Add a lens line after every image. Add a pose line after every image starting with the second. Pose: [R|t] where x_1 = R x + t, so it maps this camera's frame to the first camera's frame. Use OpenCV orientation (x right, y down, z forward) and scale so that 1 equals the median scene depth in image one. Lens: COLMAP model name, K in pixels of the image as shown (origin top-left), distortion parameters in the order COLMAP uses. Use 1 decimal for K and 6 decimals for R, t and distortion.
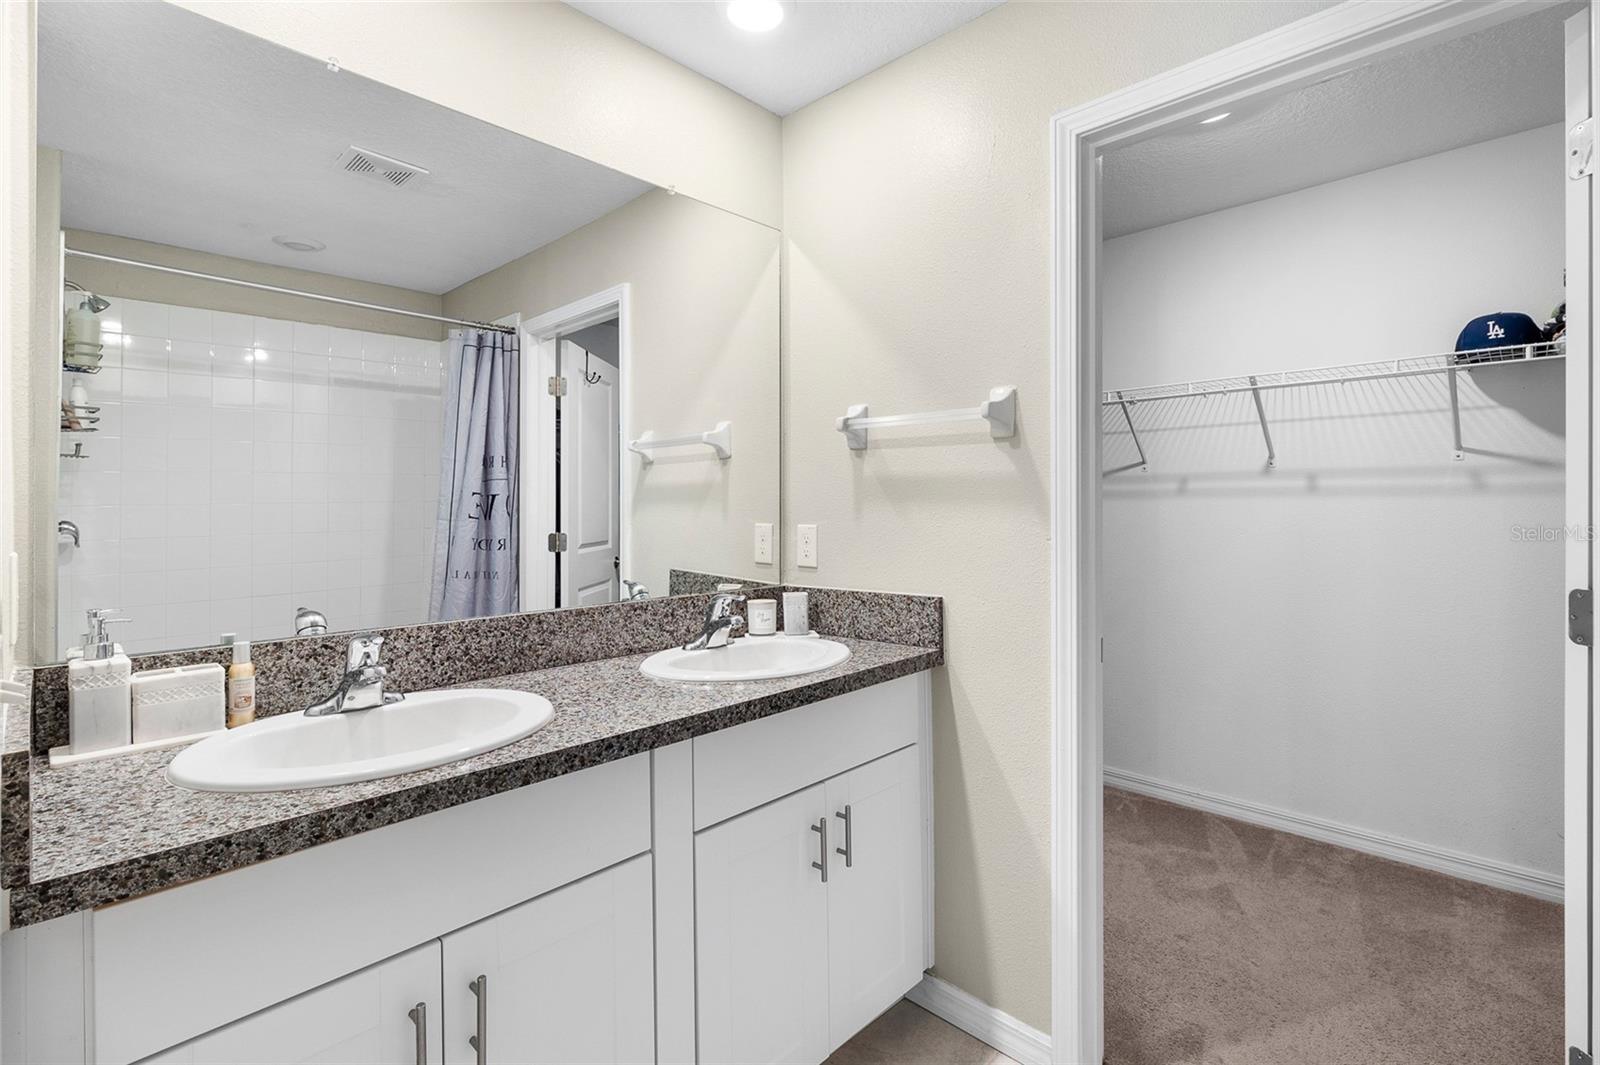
lens RADIAL K [[746.1, 0, 802.0], [0, 746.1, 503.6], [0, 0, 1]] dist [-0.001488, 0.000135]
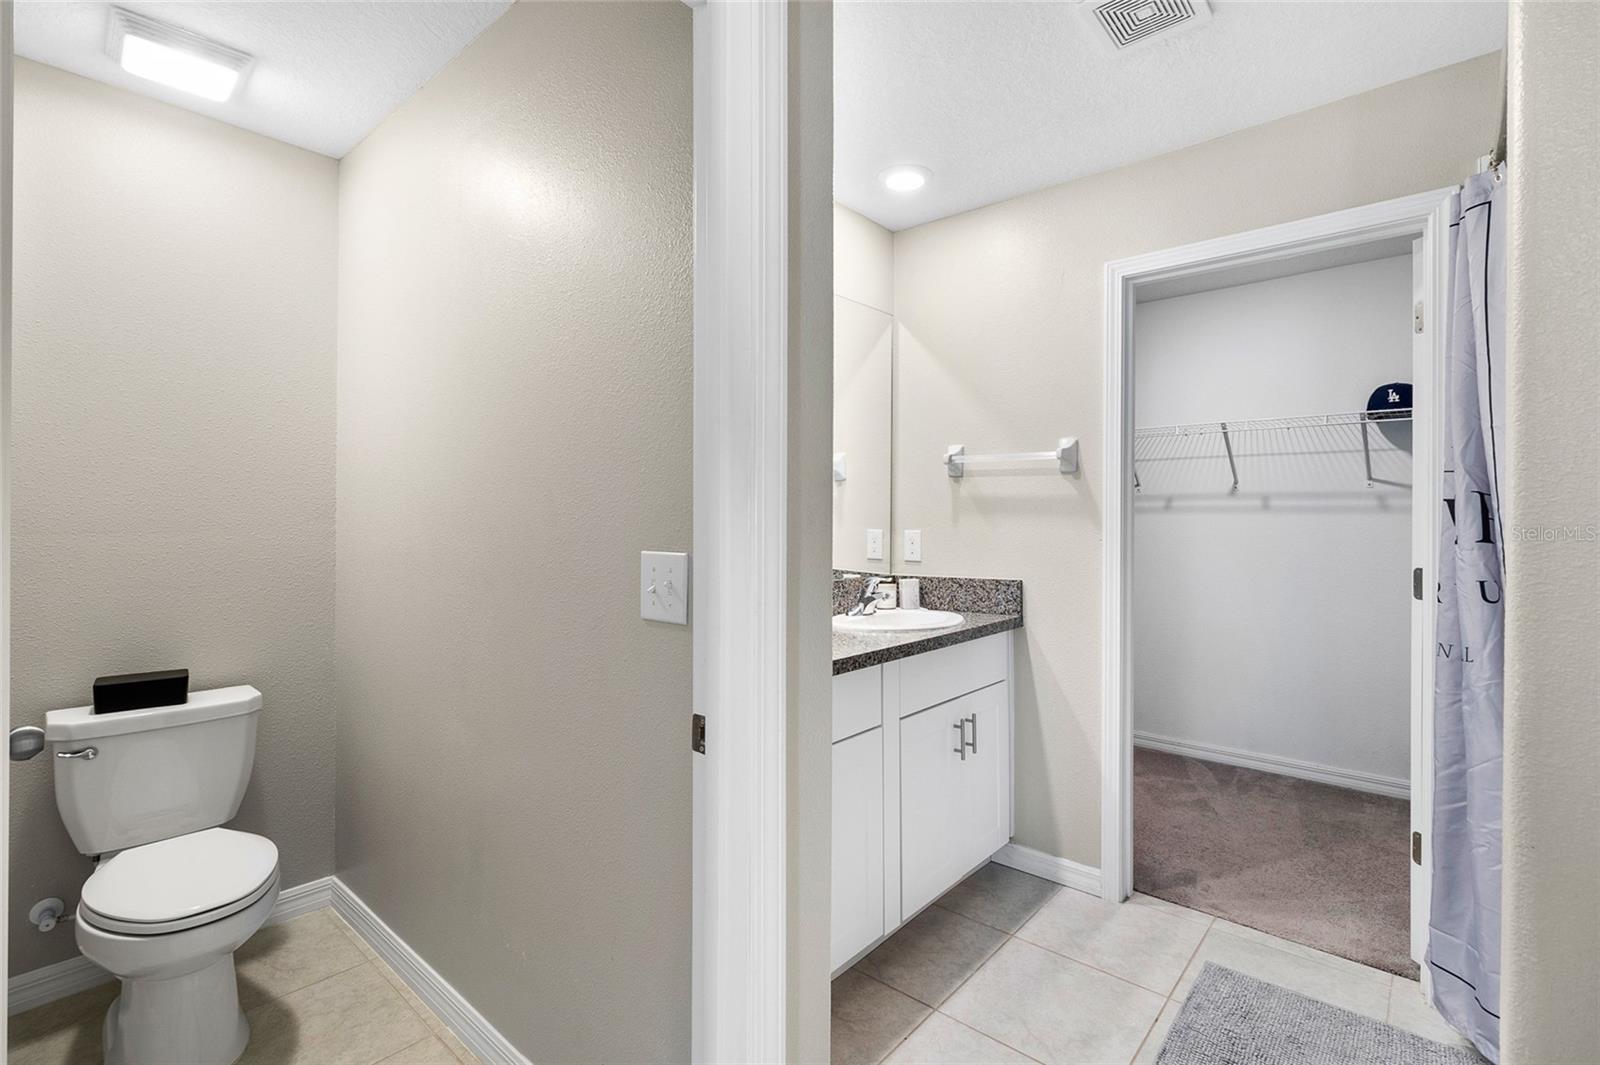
lens RADIAL K [[739.3, 0, 807.1], [0, 739.3, 512.6], [0, 0, 1]] dist [-0.001773, -0.000417]
pose [[0.998680, 0.008102, 0.050718, -0.278236], [-0.007888, 0.999959, -0.004415, 0.002929], [-0.050752, 0.004009, 0.998703, -0.381779]]
